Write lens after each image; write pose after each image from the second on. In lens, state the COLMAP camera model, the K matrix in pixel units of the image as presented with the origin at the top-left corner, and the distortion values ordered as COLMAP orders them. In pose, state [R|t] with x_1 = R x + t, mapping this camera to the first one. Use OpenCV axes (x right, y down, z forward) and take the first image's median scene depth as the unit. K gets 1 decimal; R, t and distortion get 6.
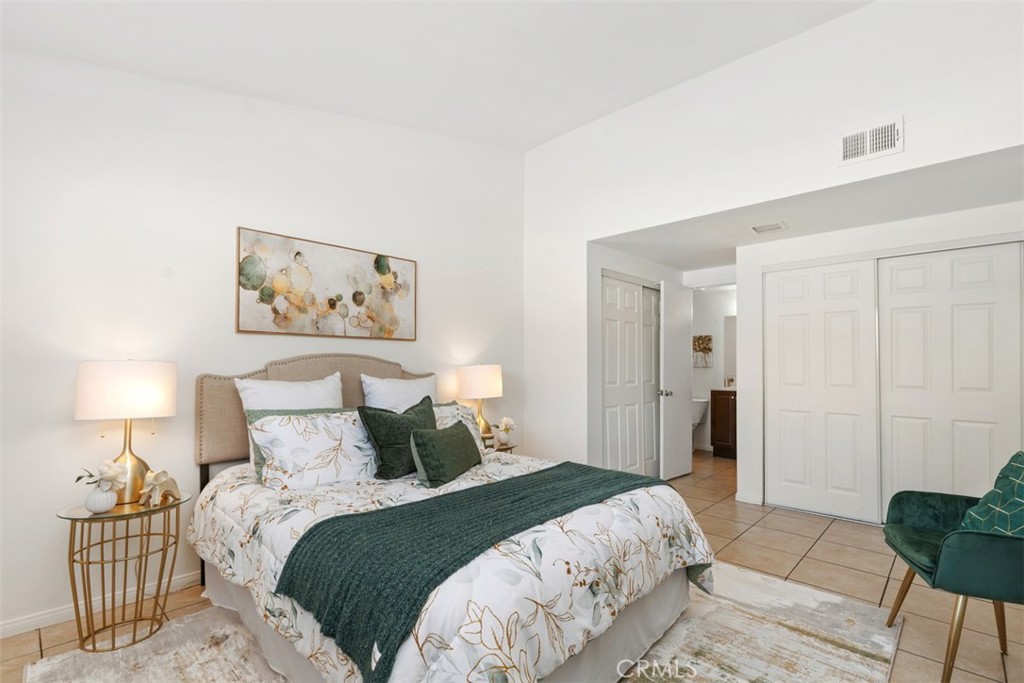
lens RADIAL K [[469.8, 0, 515.3], [0, 469.8, 350.0], [0, 0, 1]] dist [0.009480, -0.002718]
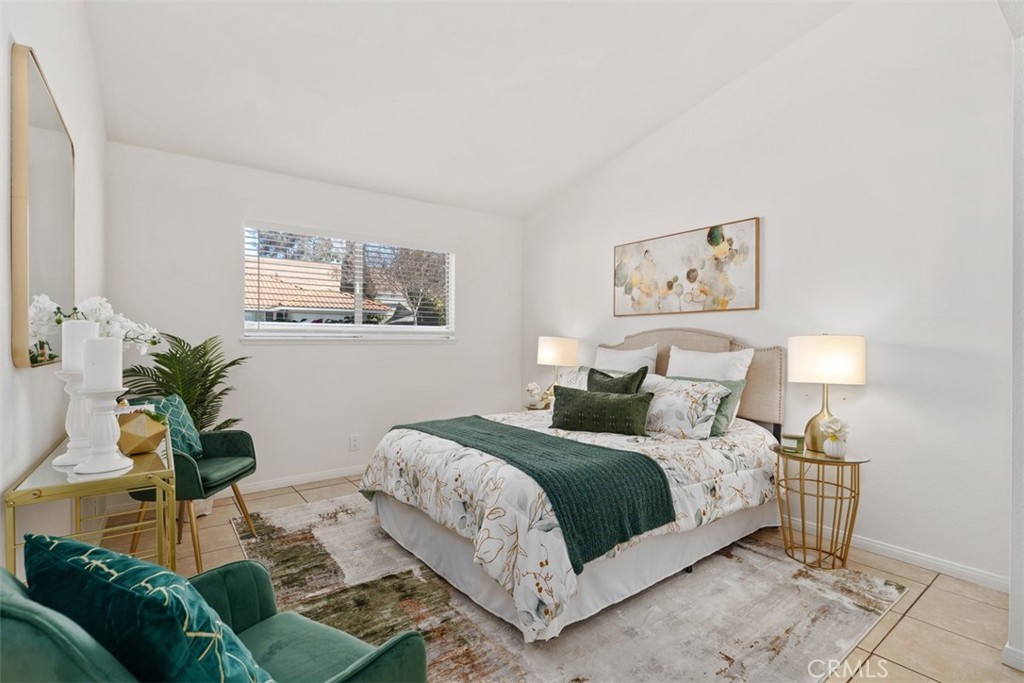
lens RADIAL K [[495.8, 0, 514.5], [0, 495.8, 340.0], [0, 0, 1]] dist [-0.005512, 0.001297]
pose [[-0.180122, 0.007907, -0.983612, 0.844360], [0.046106, 0.998936, -0.000413, 0.018959], [0.982563, -0.045425, -0.180295, 0.786200]]
